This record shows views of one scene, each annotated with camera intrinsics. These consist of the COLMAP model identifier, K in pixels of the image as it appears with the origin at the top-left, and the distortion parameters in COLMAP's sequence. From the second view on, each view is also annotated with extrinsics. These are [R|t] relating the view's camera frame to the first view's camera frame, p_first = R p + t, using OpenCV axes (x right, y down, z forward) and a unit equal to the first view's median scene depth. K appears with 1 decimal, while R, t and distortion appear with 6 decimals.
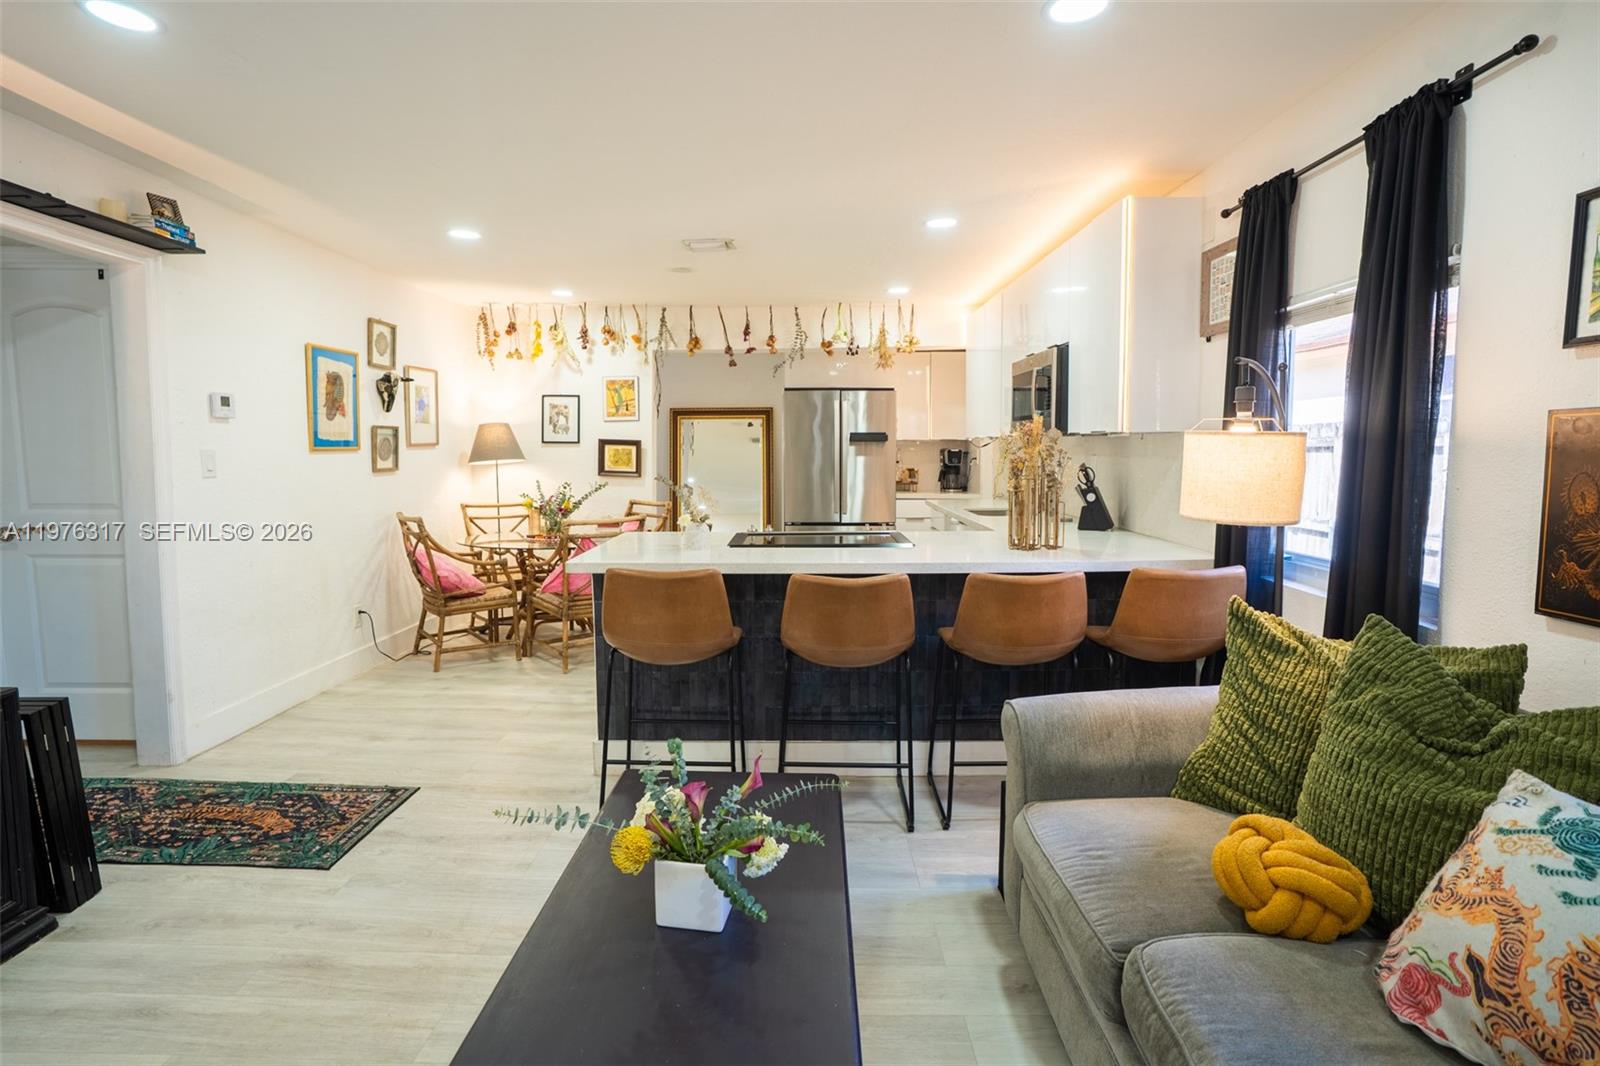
lens RADIAL K [[776.8, 0, 791.0], [0, 776.8, 526.3], [0, 0, 1]] dist [-0.067145, 0.029392]
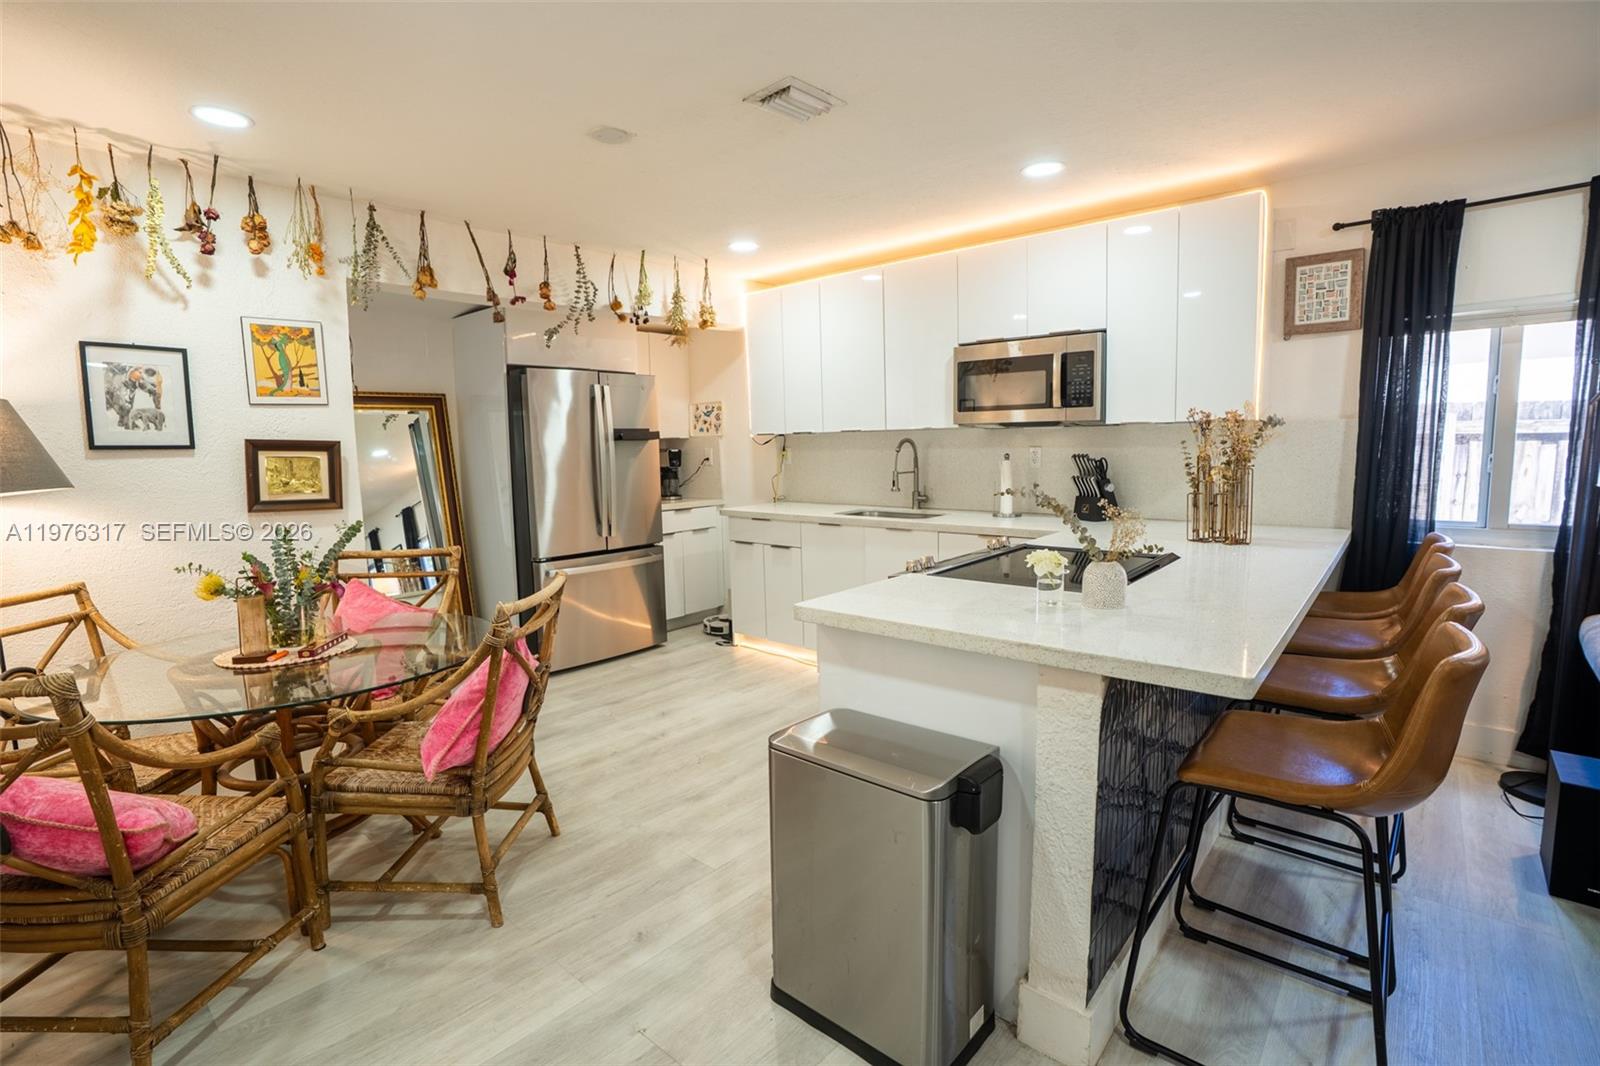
lens RADIAL K [[748.3, 0, 789.3], [0, 748.3, 525.5], [0, 0, 1]] dist [-0.065310, 0.027114]
pose [[0.653662, -0.093617, 0.750974, -0.383255], [0.097165, 0.994488, 0.039400, -0.042631], [-0.750523, 0.047214, 0.659155, 0.433790]]
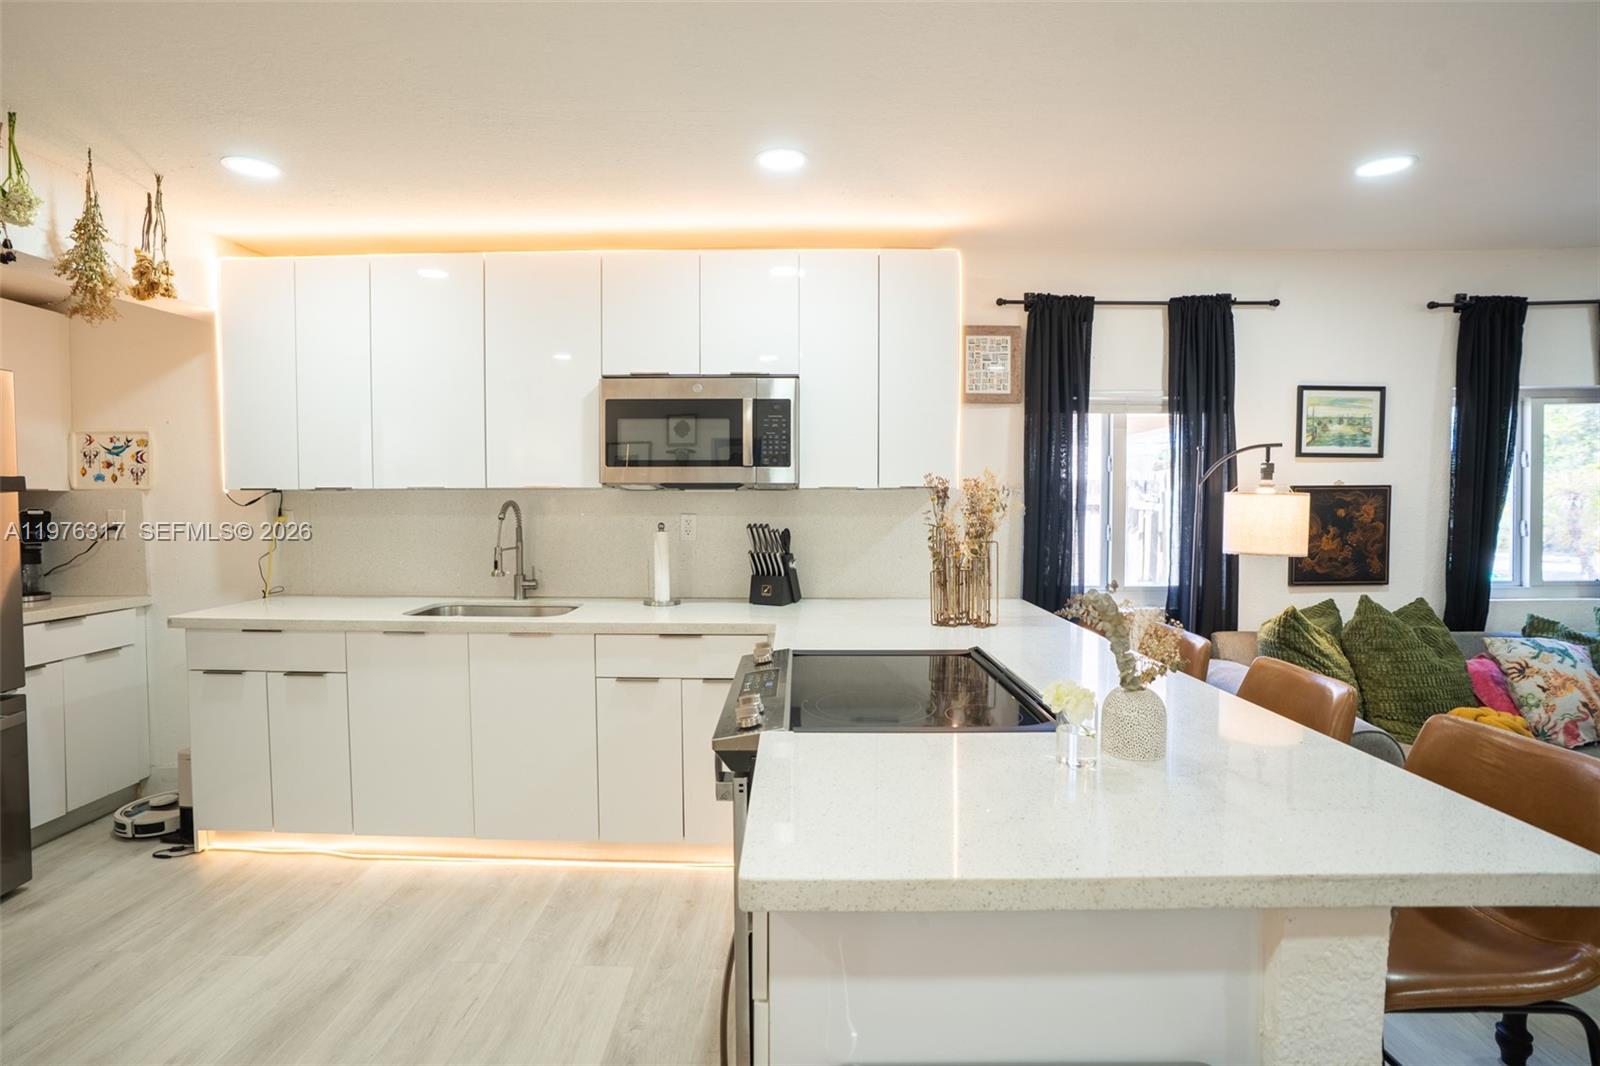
lens RADIAL K [[776.8, 0, 791.0], [0, 776.8, 526.3], [0, 0, 1]] dist [-0.067145, 0.029392]
pose [[-0.000071, -0.029499, 0.999565, -0.284354], [0.101707, 0.994381, 0.029353, -0.065871], [-0.994814, 0.101665, 0.002930, 0.634109]]
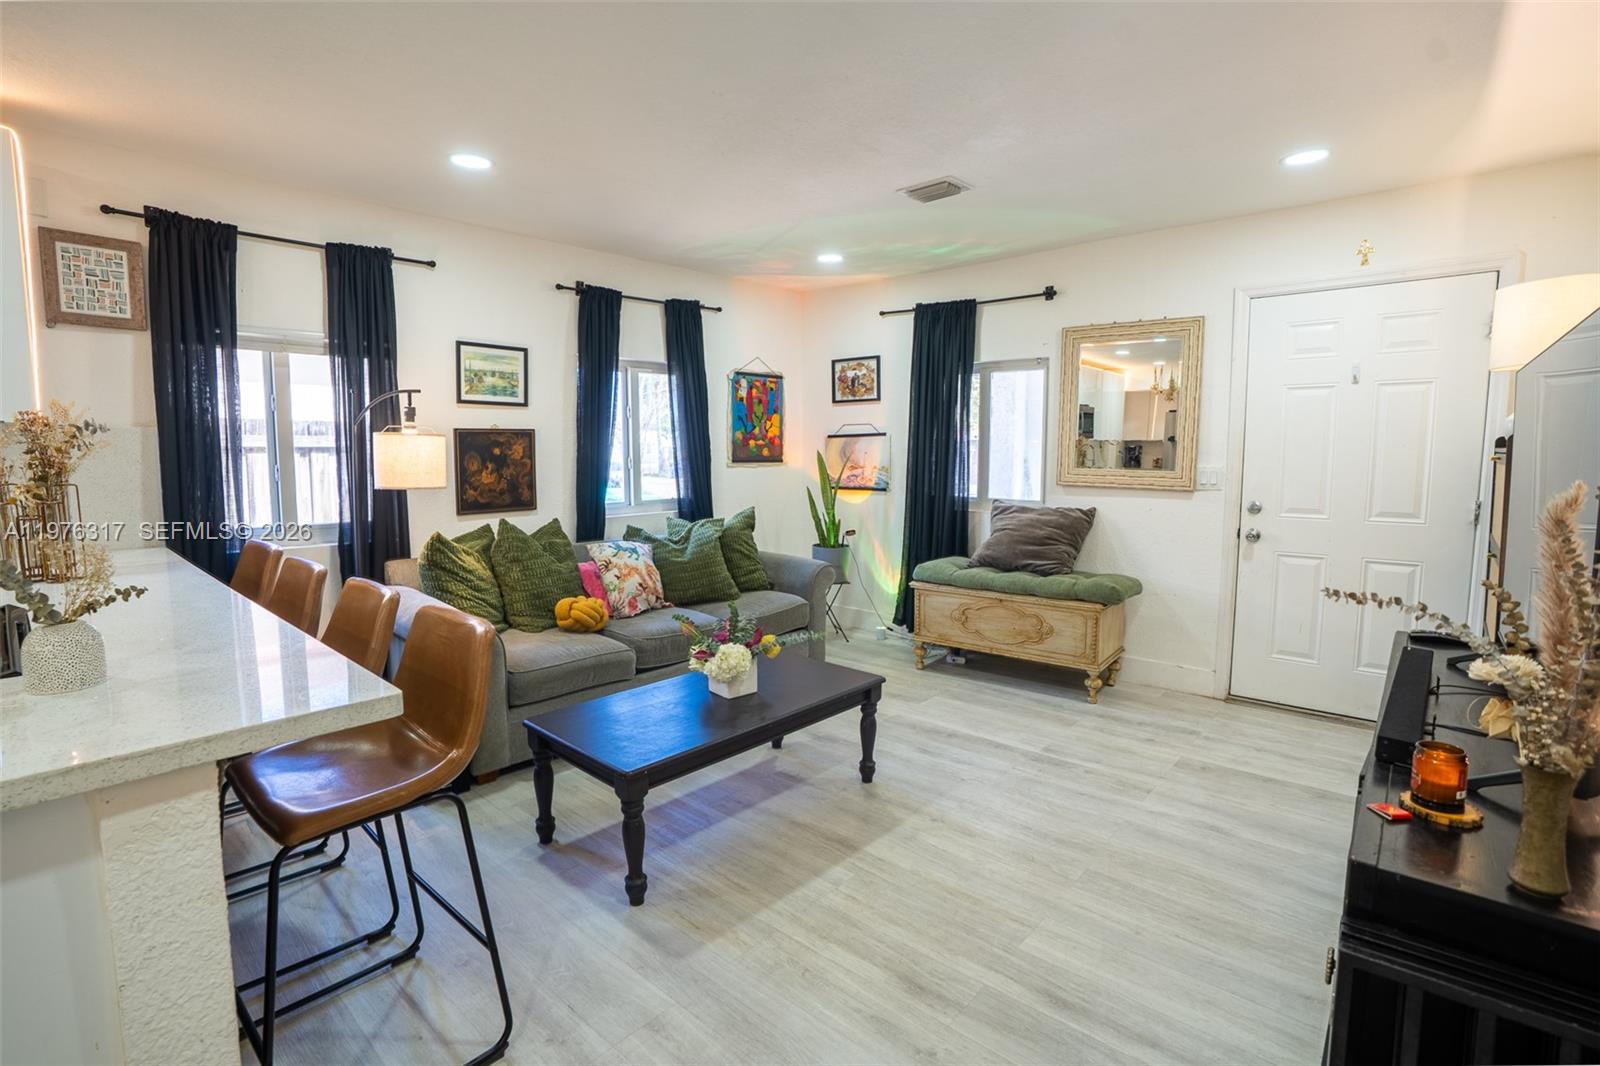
lens RADIAL K [[748.3, 0, 789.3], [0, 748.3, 525.5], [0, 0, 1]] dist [-0.065310, 0.027114]
pose [[-0.746072, -0.073899, 0.661752, -0.357574], [0.060071, 0.982300, 0.177421, -0.054665], [-0.663150, 0.172120, -0.728427, 0.547938]]
